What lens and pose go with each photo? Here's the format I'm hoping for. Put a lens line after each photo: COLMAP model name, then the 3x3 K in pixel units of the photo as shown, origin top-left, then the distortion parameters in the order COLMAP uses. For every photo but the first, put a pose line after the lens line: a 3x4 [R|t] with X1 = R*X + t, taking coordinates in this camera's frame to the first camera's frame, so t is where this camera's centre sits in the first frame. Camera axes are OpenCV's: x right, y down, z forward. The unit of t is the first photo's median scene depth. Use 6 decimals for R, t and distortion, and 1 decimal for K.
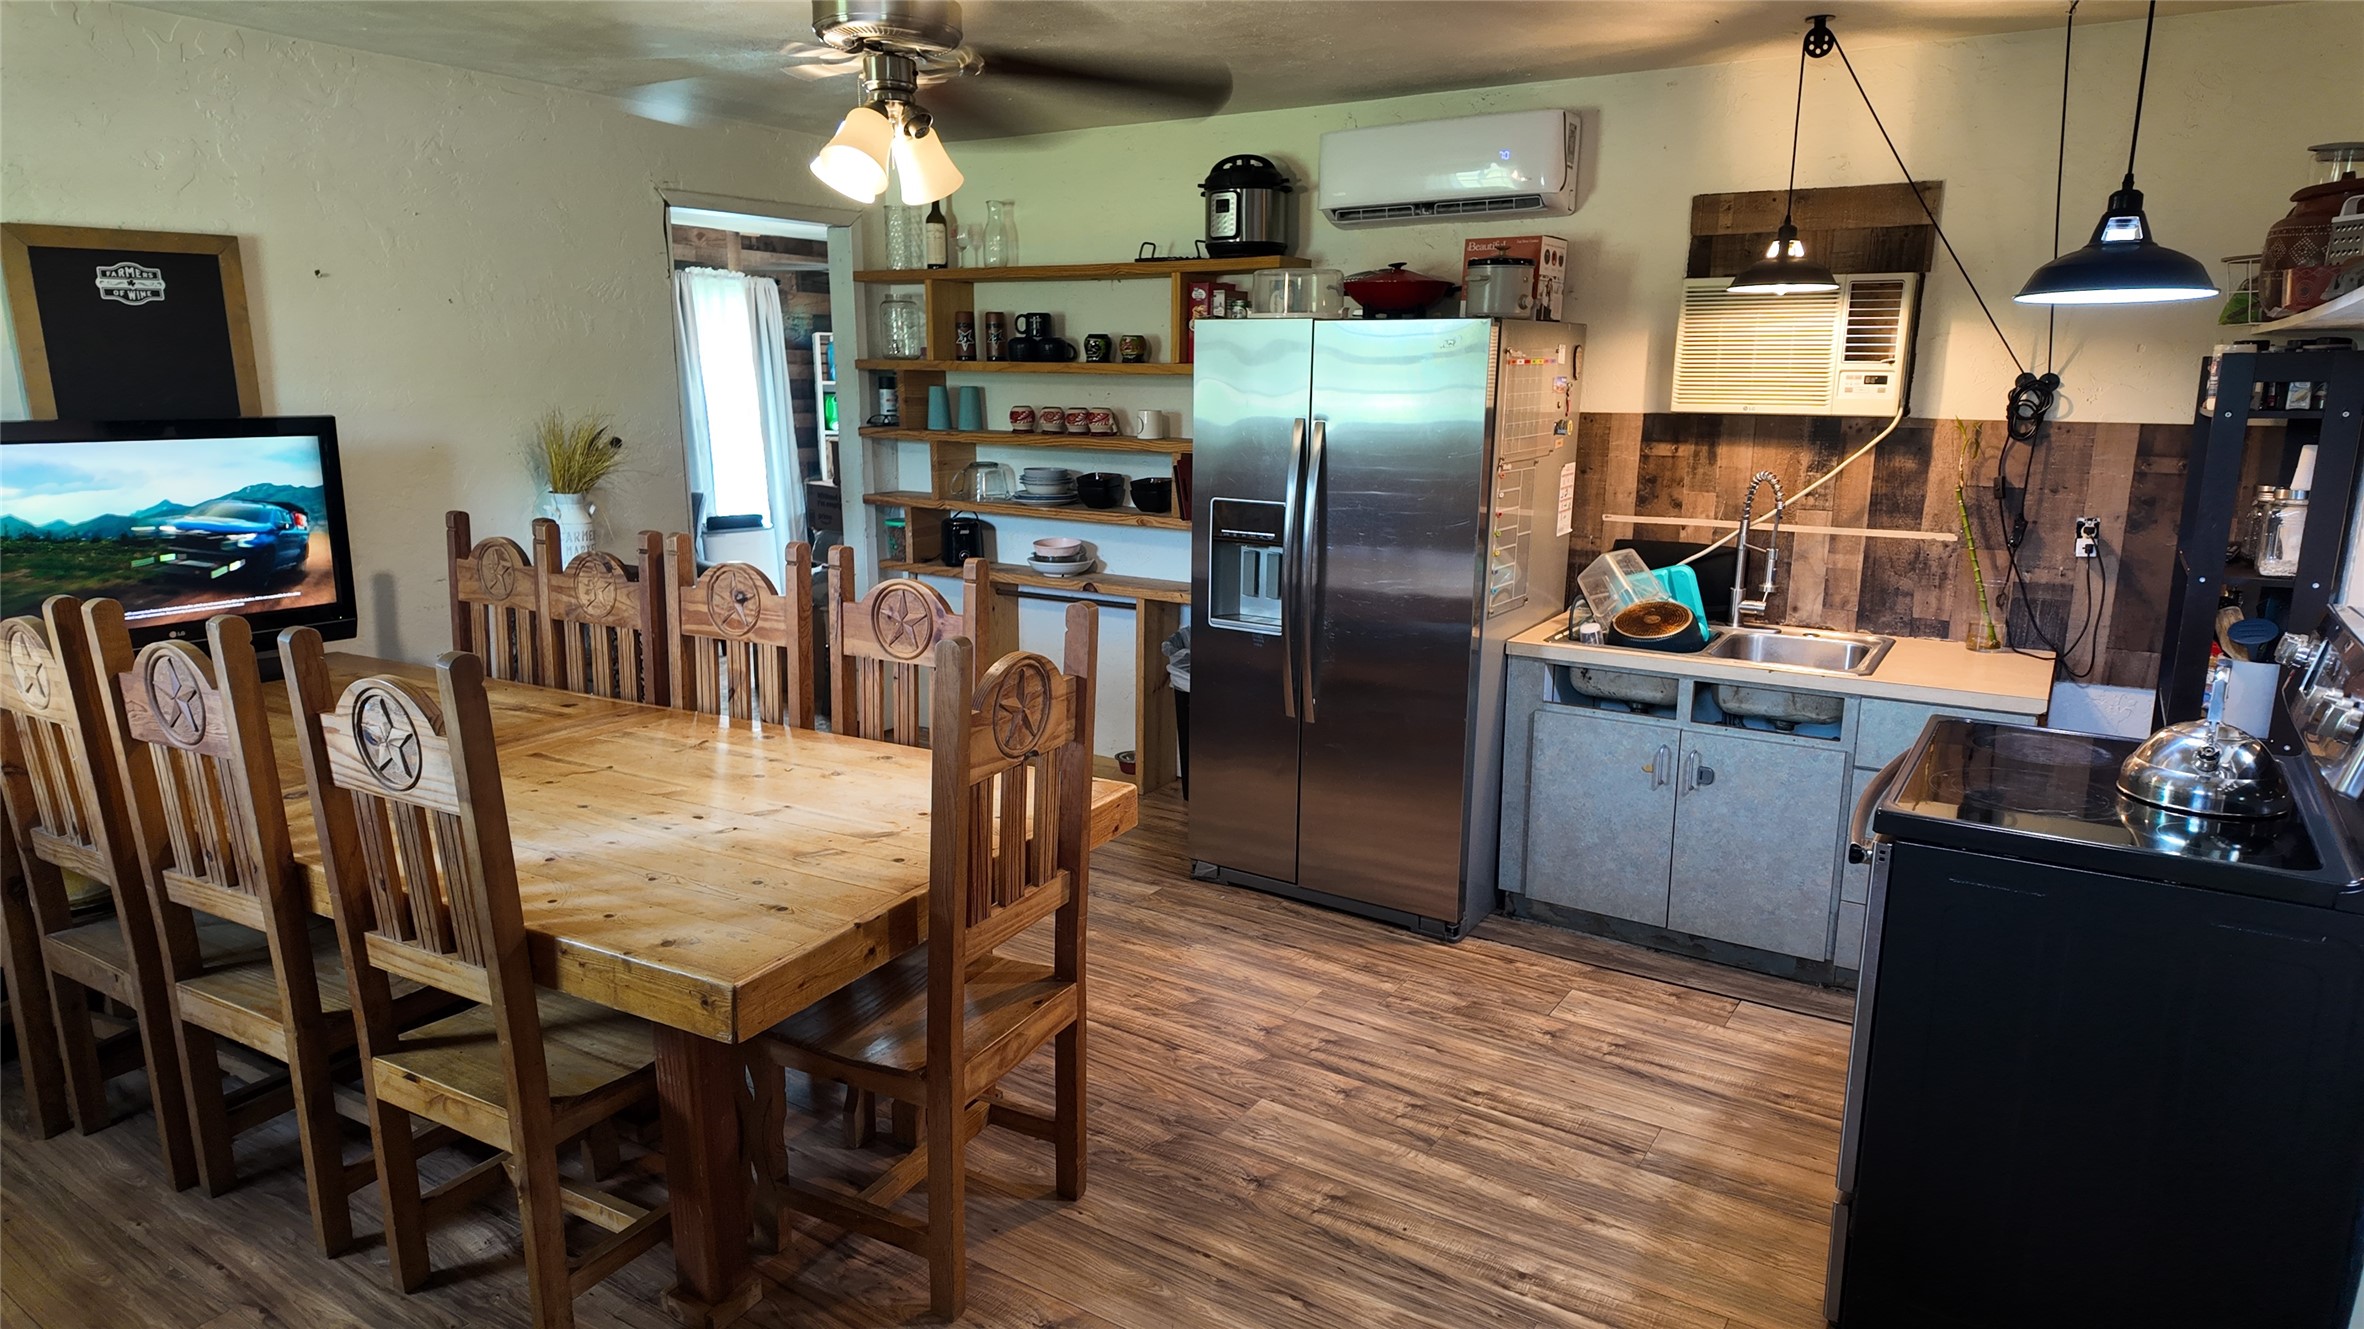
lens RADIAL K [[1341.1, 0, 1172.0], [0, 1341.1, 663.6], [0, 0, 1]] dist [0.015891, -0.003054]
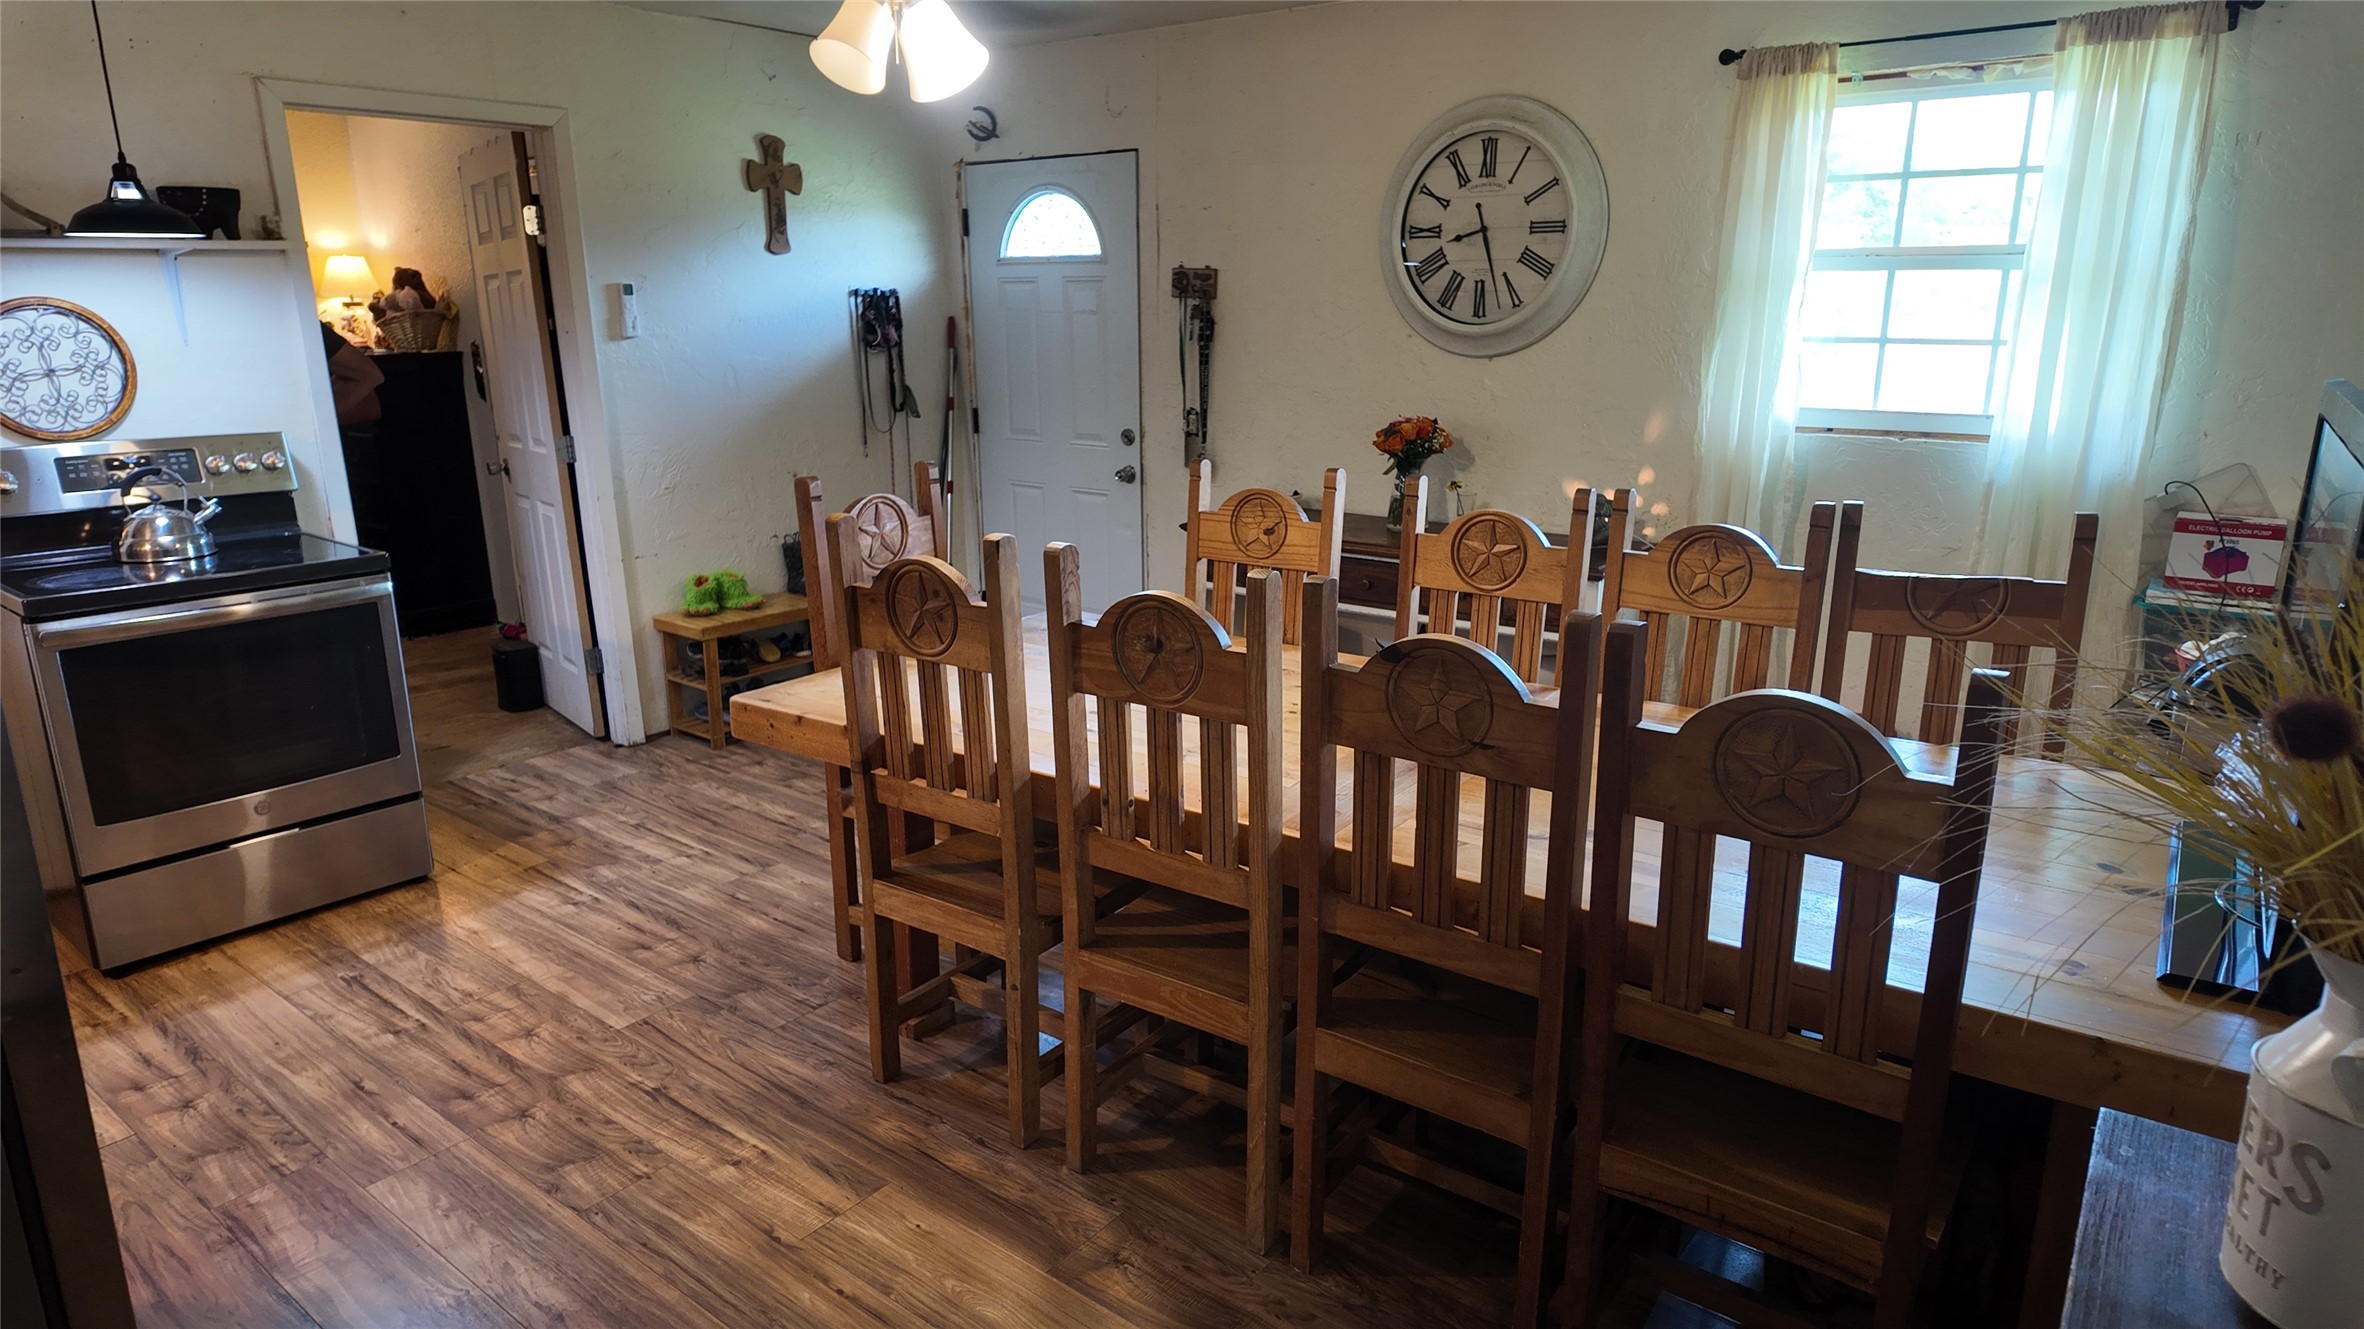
lens RADIAL K [[1341.1, 0, 1187.5], [0, 1341.1, 648.1], [0, 0, 1]] dist [0.015891, -0.003054]
pose [[-0.995877, -0.019912, 0.088504, -0.450718], [0.023098, 0.887798, 0.459653, -0.386682], [-0.087726, 0.459802, -0.883678, 1.787001]]
